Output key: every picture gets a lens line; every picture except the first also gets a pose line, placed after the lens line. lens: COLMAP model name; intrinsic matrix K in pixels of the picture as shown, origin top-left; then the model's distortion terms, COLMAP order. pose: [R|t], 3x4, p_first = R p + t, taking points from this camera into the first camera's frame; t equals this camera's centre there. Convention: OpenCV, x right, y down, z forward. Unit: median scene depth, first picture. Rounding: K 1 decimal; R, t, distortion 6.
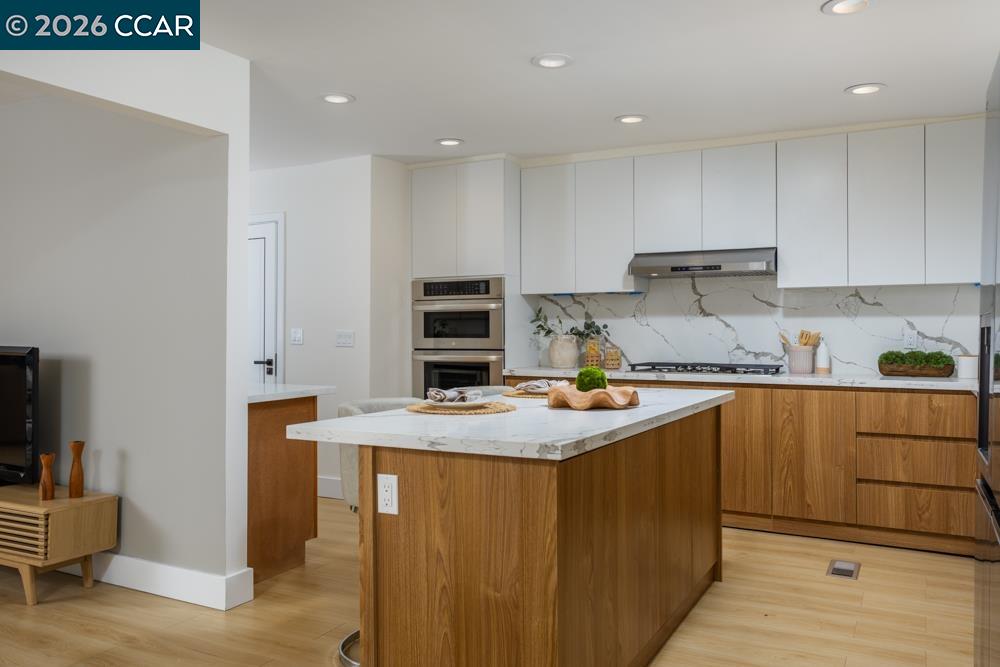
lens RADIAL K [[772.8, 0, 500.0], [0, 772.8, 333.5], [0, 0, 1]] dist [0.005890, 0.002663]
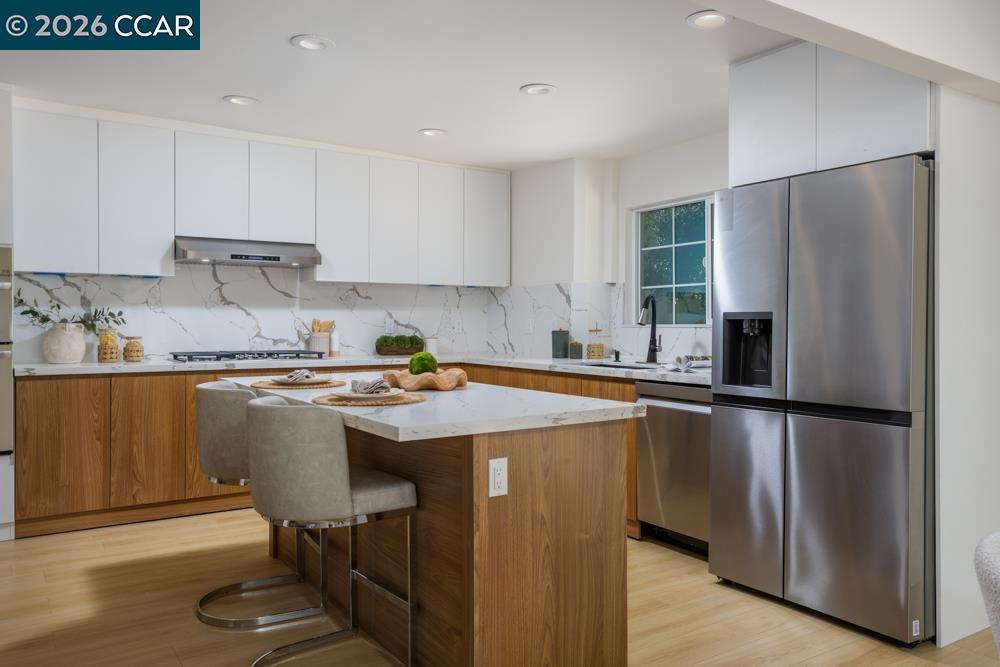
lens RADIAL K [[763.5, 0, 500.0], [0, 763.5, 333.5], [0, 0, 1]] dist [-0.000662, 0.000545]
pose [[0.472722, -0.013952, 0.881101, -0.499100], [-0.000704, 0.999868, 0.016211, -0.000919], [-0.881211, -0.008283, 0.472650, 0.245746]]
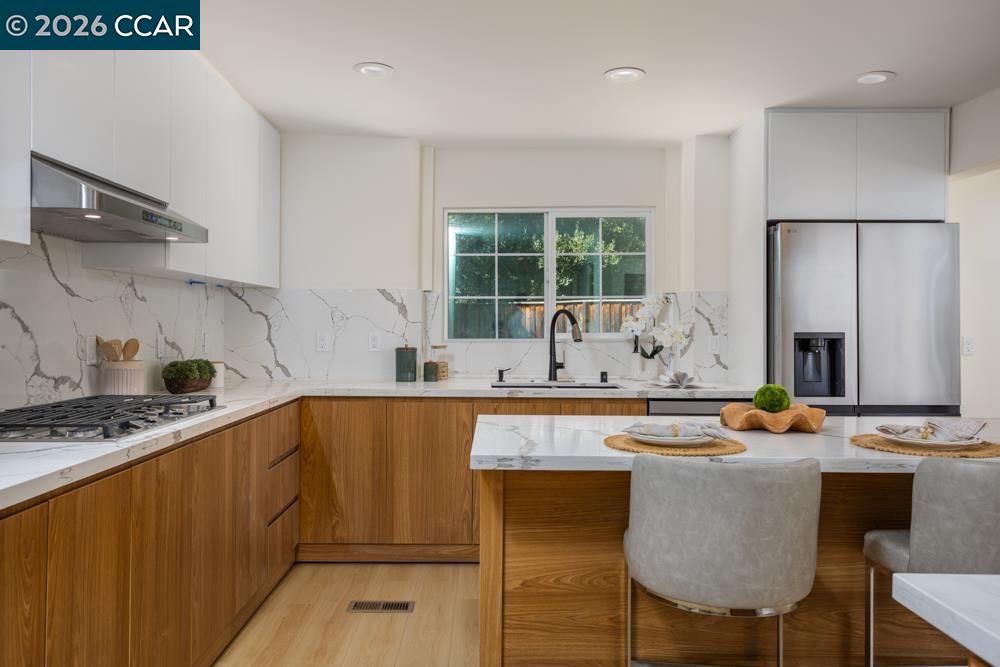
lens RADIAL K [[772.8, 0, 500.0], [0, 772.8, 333.5], [0, 0, 1]] dist [0.005890, 0.002663]
pose [[-0.488601, -0.014404, 0.872388, -0.327662], [-0.006556, 0.999896, 0.012837, -0.017341], [-0.872483, 0.000553, -0.488645, 1.092071]]
